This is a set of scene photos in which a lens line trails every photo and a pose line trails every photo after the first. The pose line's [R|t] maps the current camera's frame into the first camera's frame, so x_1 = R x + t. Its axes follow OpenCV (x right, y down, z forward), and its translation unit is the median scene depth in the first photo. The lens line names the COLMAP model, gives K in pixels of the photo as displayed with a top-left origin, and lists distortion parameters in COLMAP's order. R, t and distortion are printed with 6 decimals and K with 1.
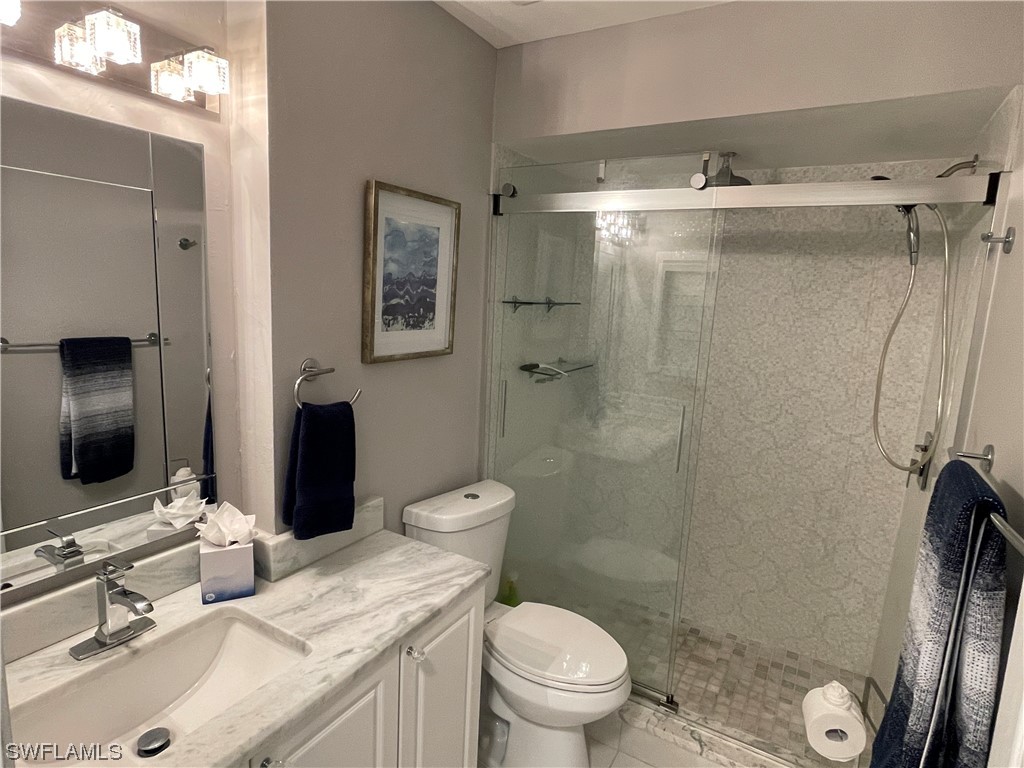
lens RADIAL K [[566.3, 0, 509.7], [0, 566.3, 381.9], [0, 0, 1]] dist [-0.006798, -0.000498]
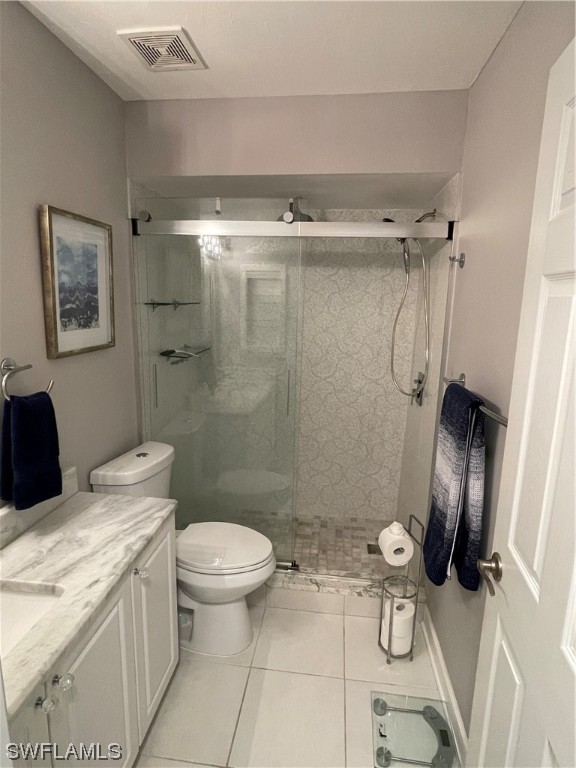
lens RADIAL K [[424.7, 0, 287.9], [0, 424.7, 382.4], [0, 0, 1]] dist [-0.006798, -0.000498]
pose [[0.913306, -0.105064, 0.393489, -0.139759], [0.085452, 0.994081, 0.067088, -0.000194], [-0.398209, -0.027648, 0.916878, -0.027174]]
